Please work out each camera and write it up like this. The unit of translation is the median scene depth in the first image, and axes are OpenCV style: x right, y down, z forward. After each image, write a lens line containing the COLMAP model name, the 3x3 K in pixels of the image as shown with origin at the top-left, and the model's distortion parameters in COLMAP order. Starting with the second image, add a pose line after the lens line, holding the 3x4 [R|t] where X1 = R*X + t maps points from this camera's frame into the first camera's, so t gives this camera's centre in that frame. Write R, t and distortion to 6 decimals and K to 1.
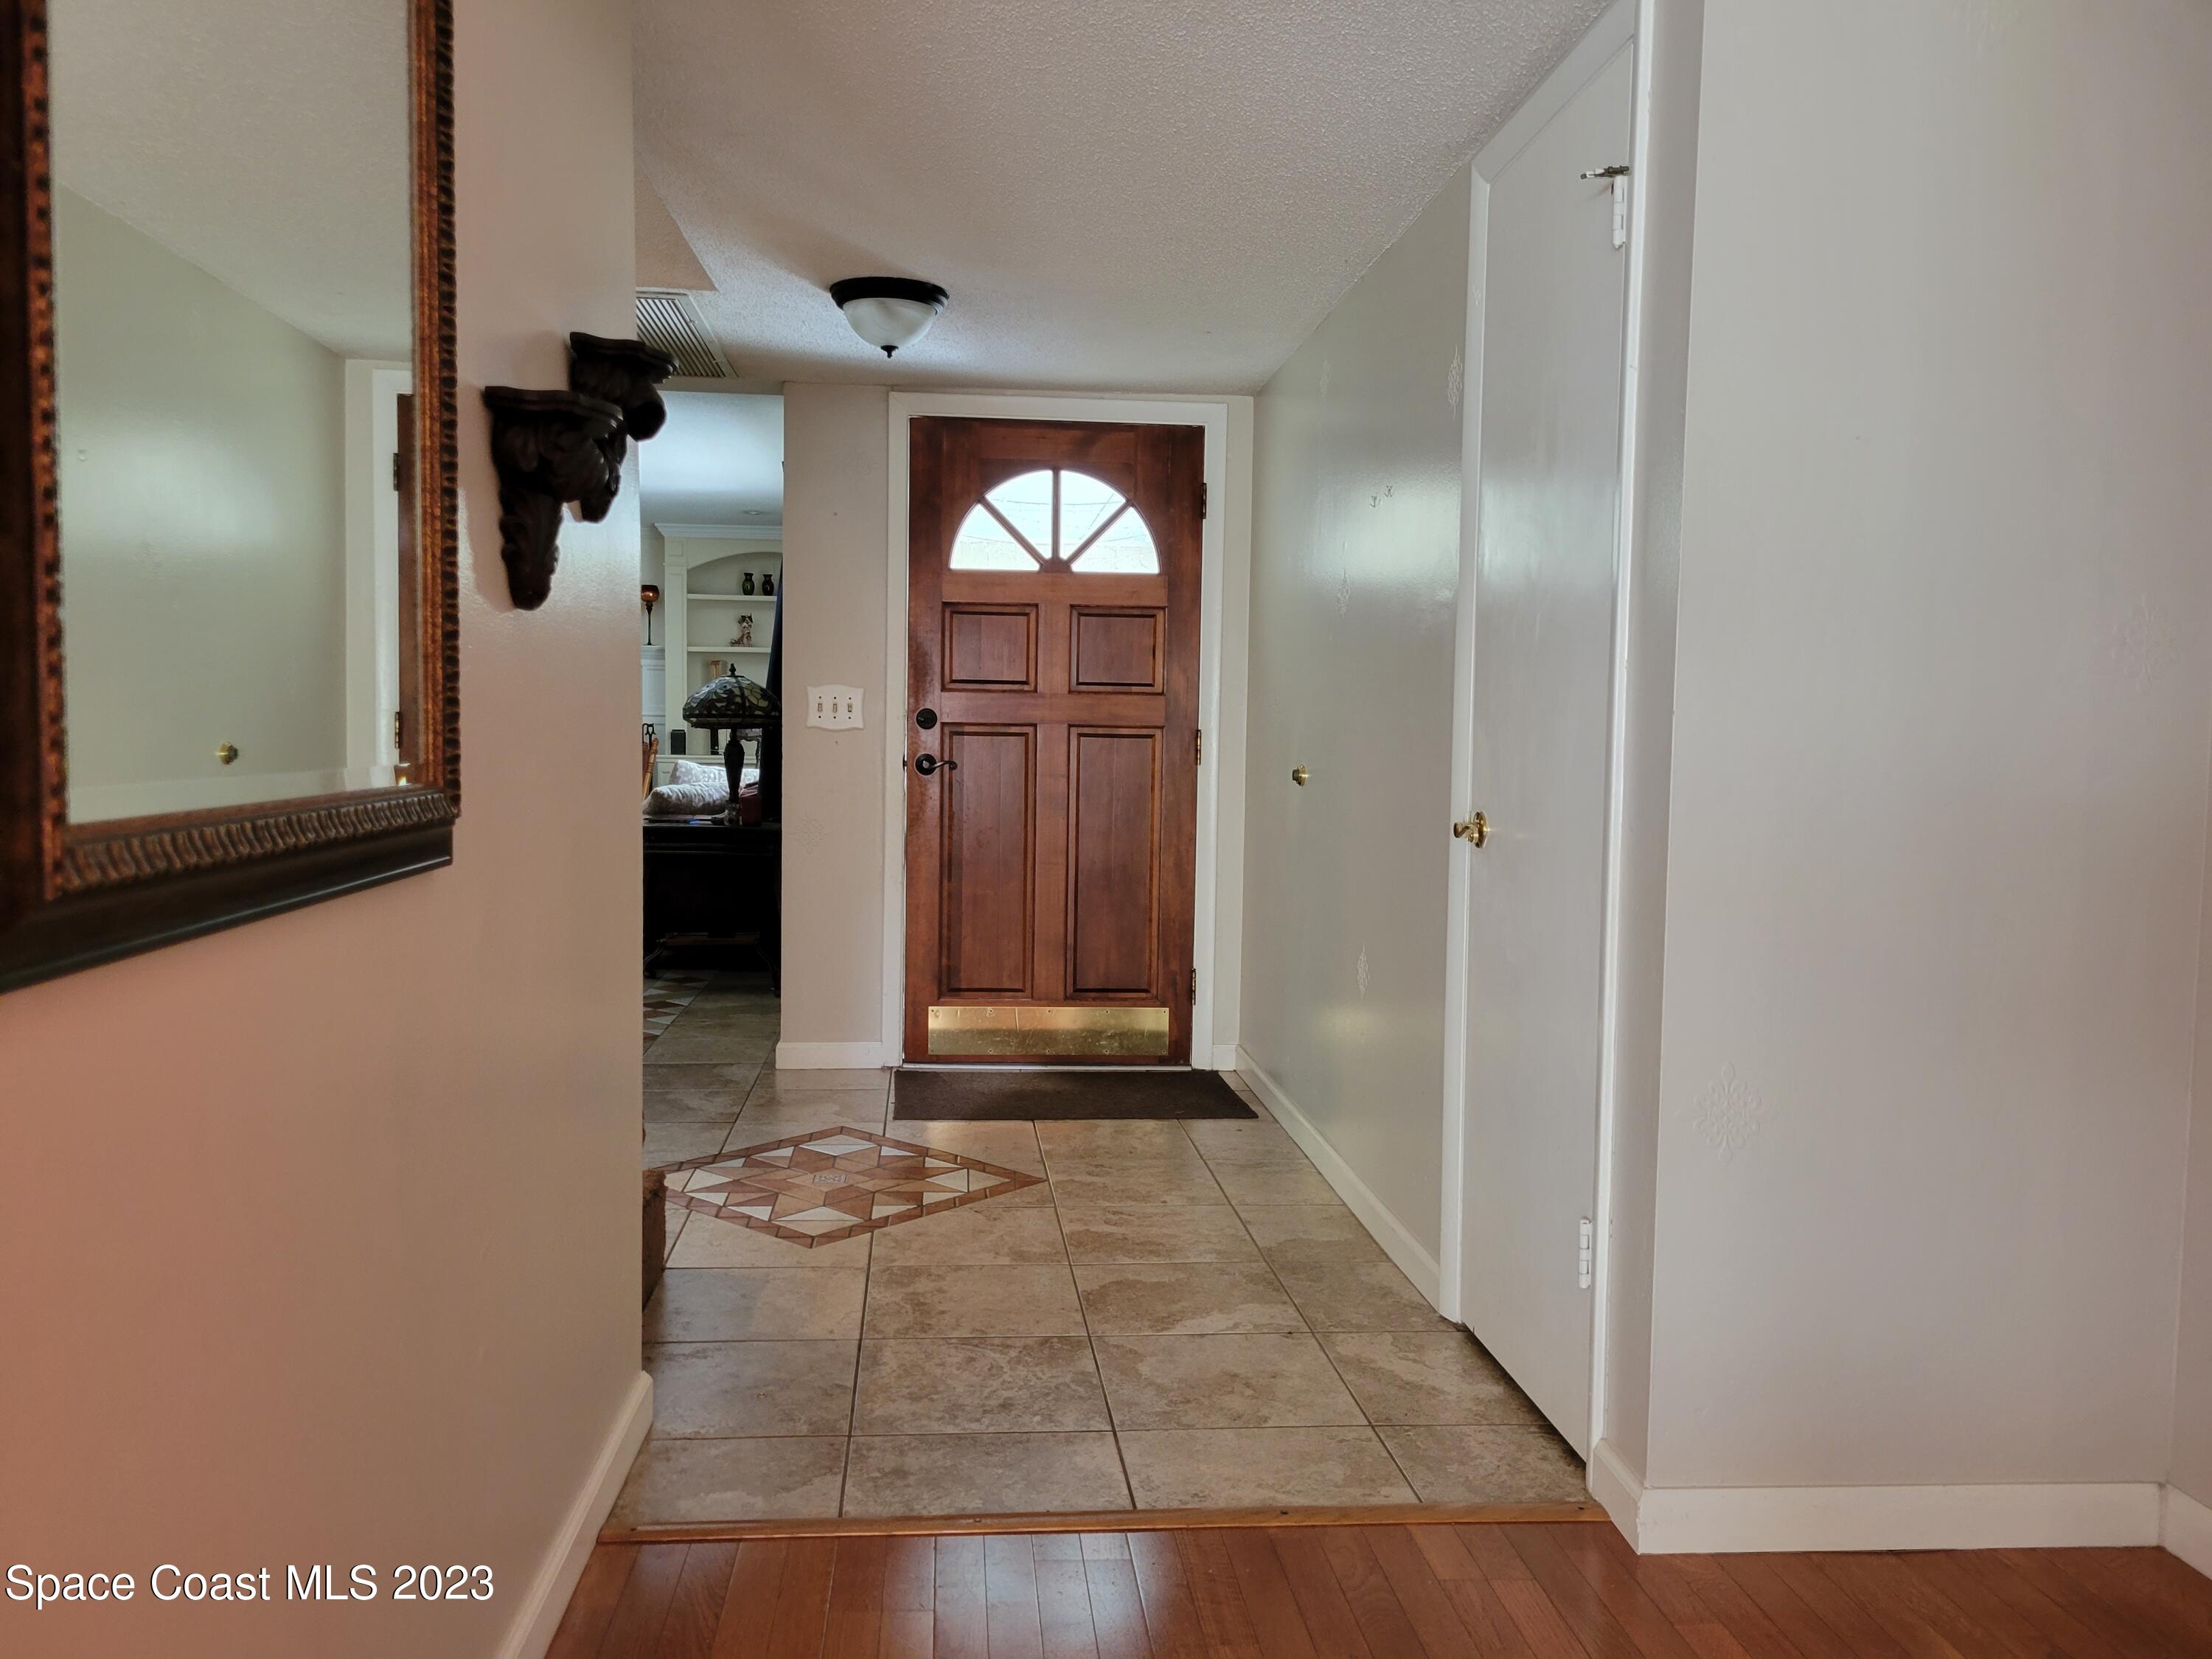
lens RADIAL K [[1690.1, 0, 1106.0], [0, 1690.1, 830.5], [0, 0, 1]] dist [0.042524, -0.023871]
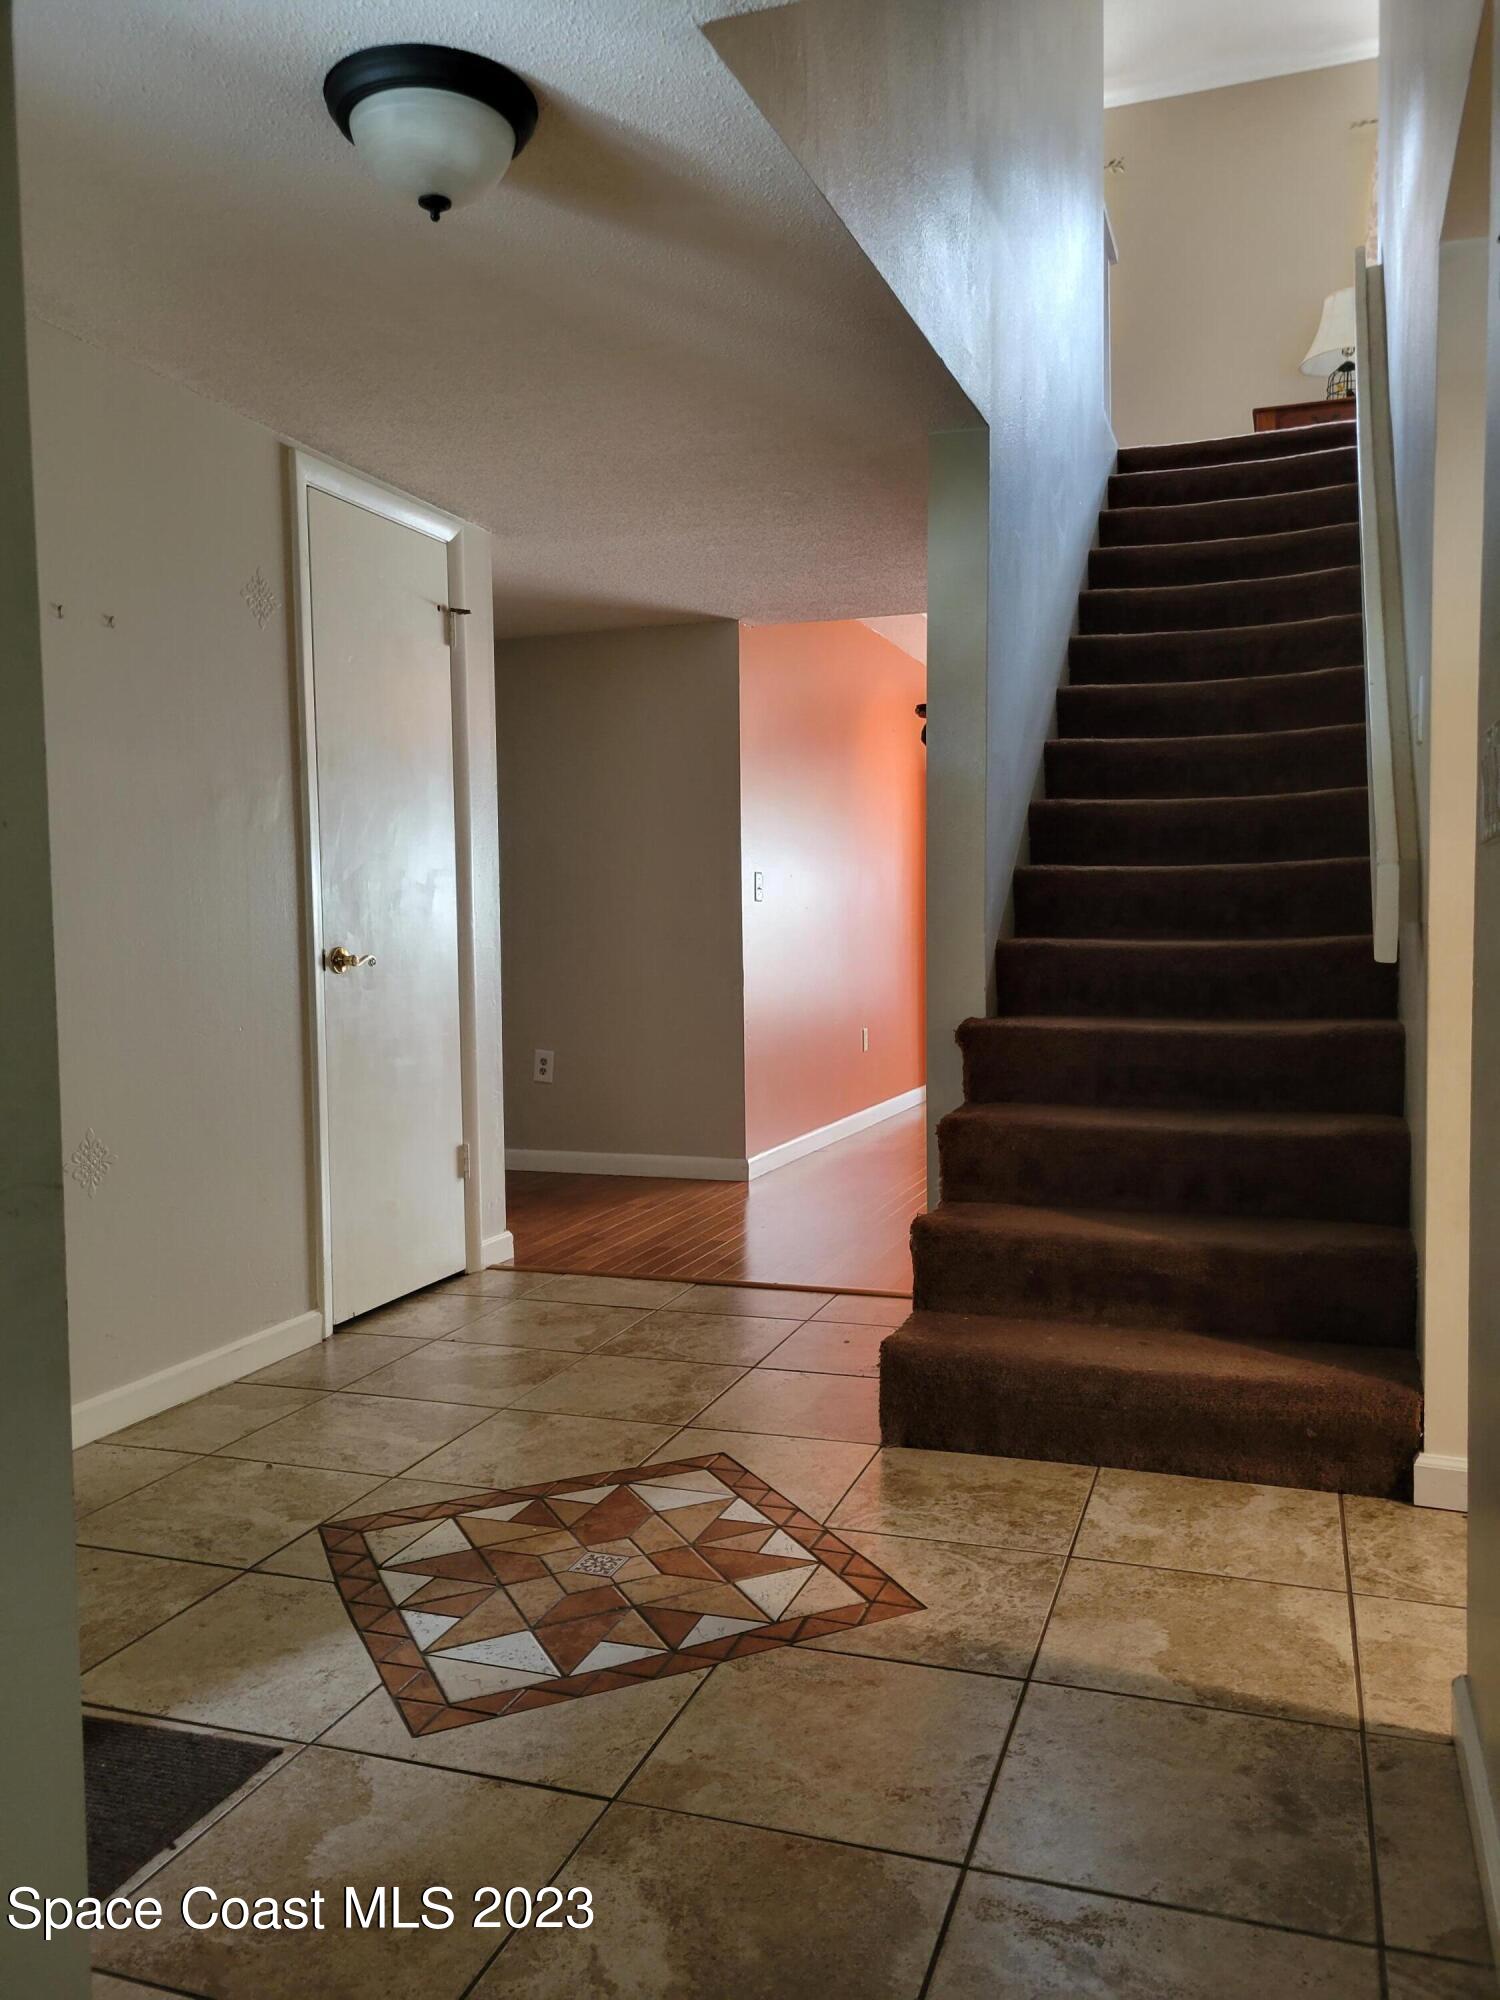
lens RADIAL K [[1528.1, 0, 750.7], [0, 1528.1, 998.0], [0, 0, 1]] dist [0.042524, -0.023871]
pose [[-0.905922, -0.027546, 0.422548, -0.445746], [0.019423, 0.994128, 0.106449, -0.070782], [-0.423000, 0.104642, -0.900068, 1.439437]]
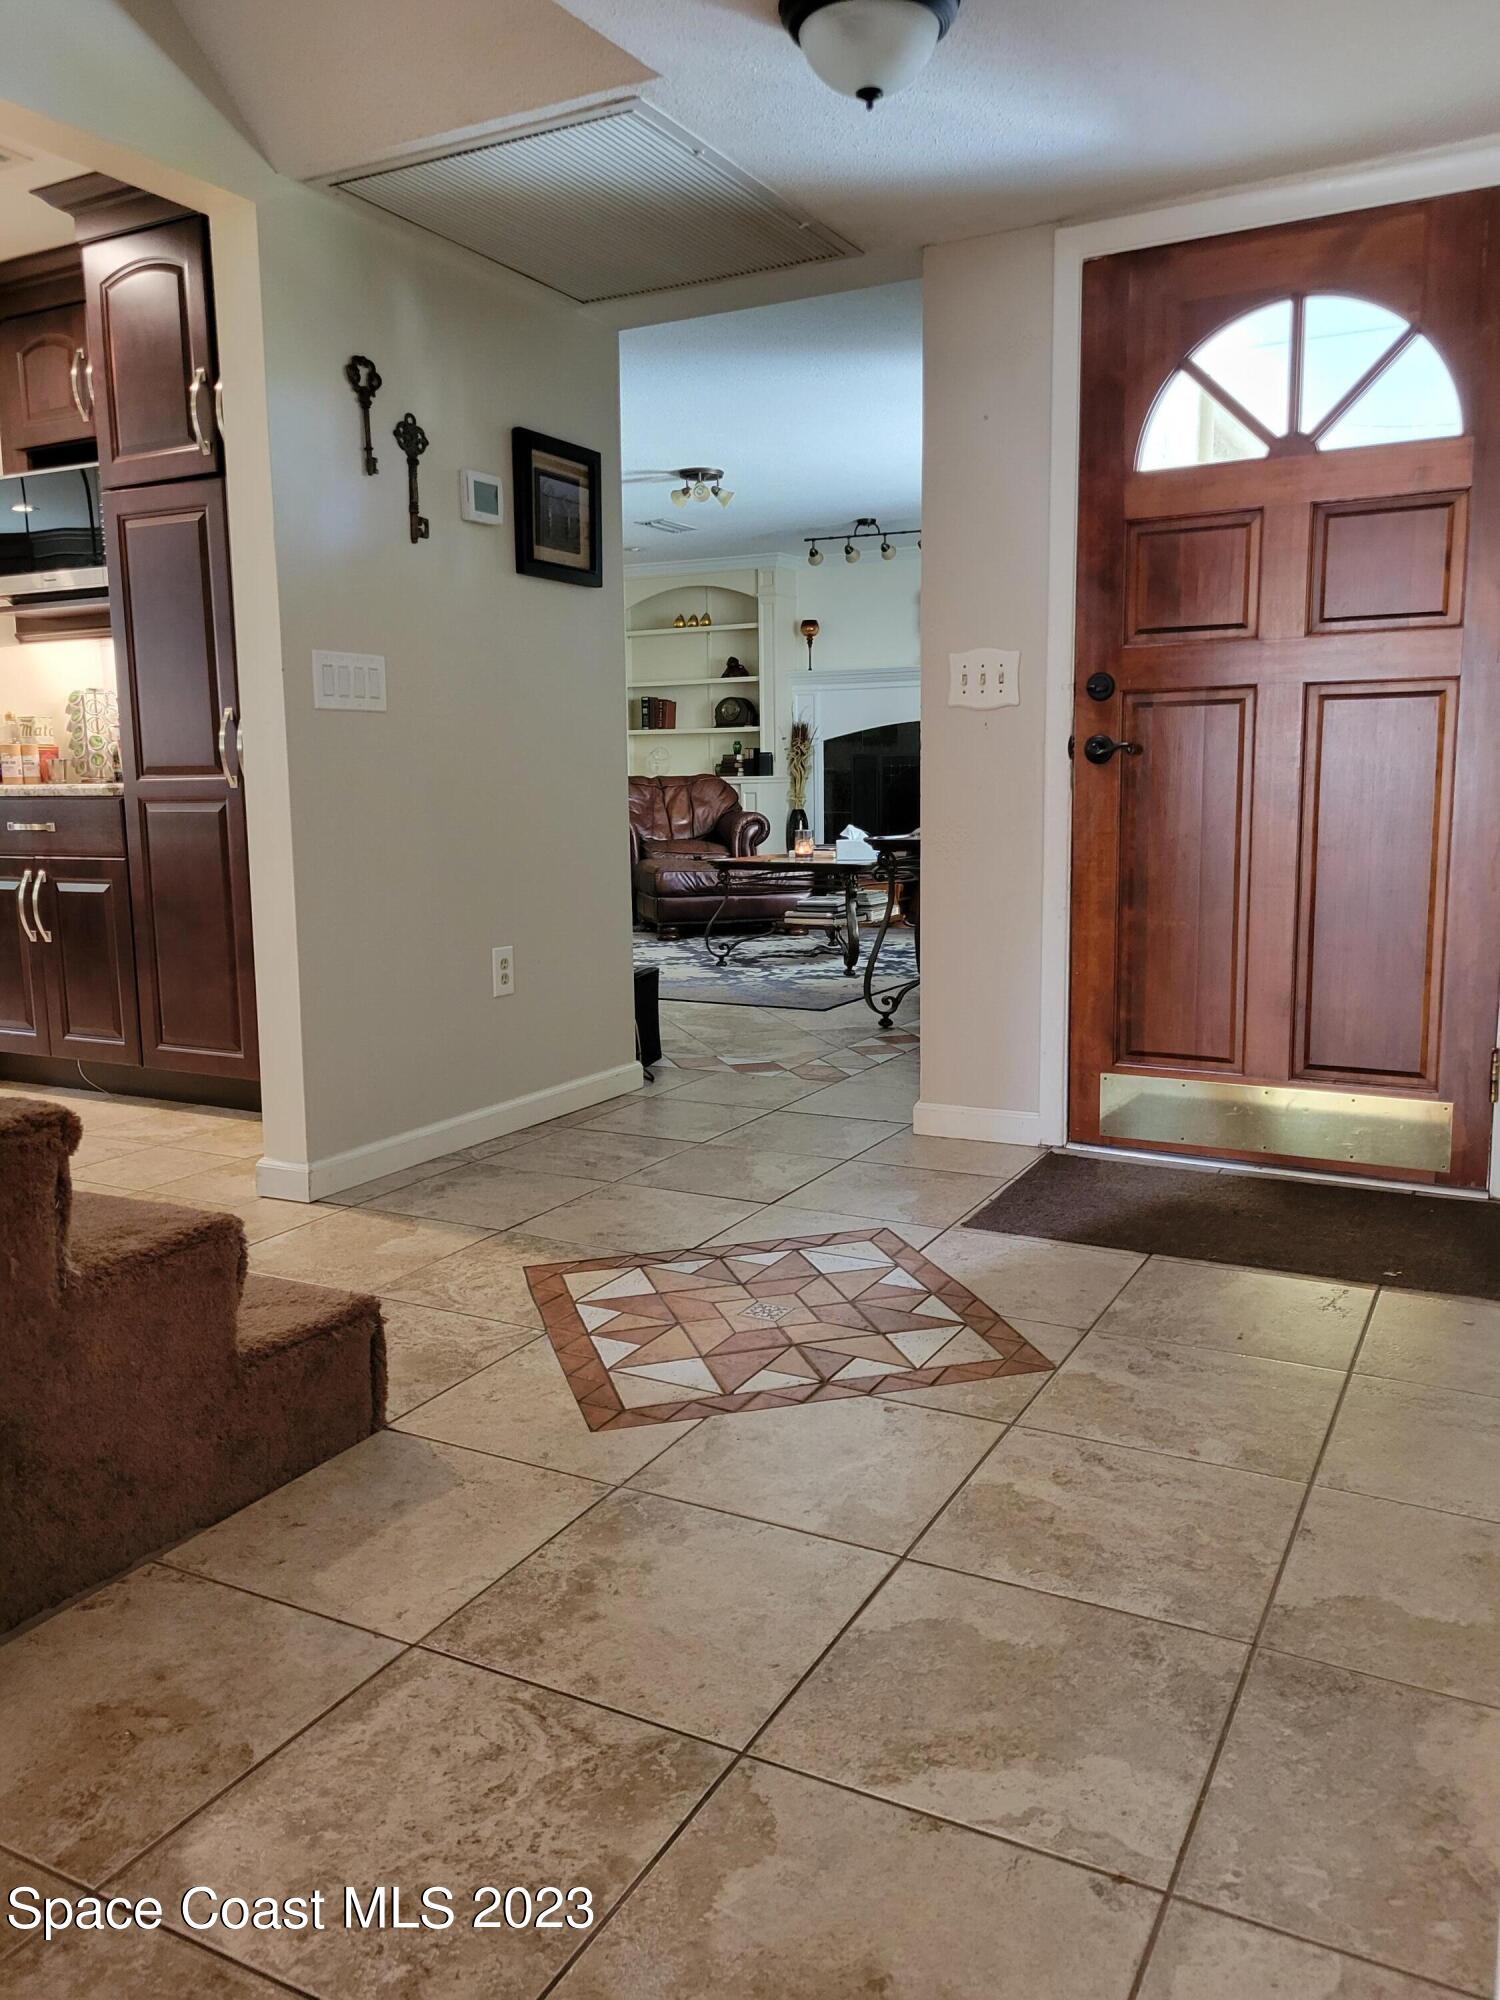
lens RADIAL K [[1528.1, 0, 751.7], [0, 1528.1, 997.1], [0, 0, 1]] dist [0.042524, -0.023871]
pose [[0.833362, 0.054330, -0.550051, 0.181266], [-0.003672, 0.995680, 0.092784, 0.009297], [0.552716, -0.075303, 0.829961, 0.445382]]
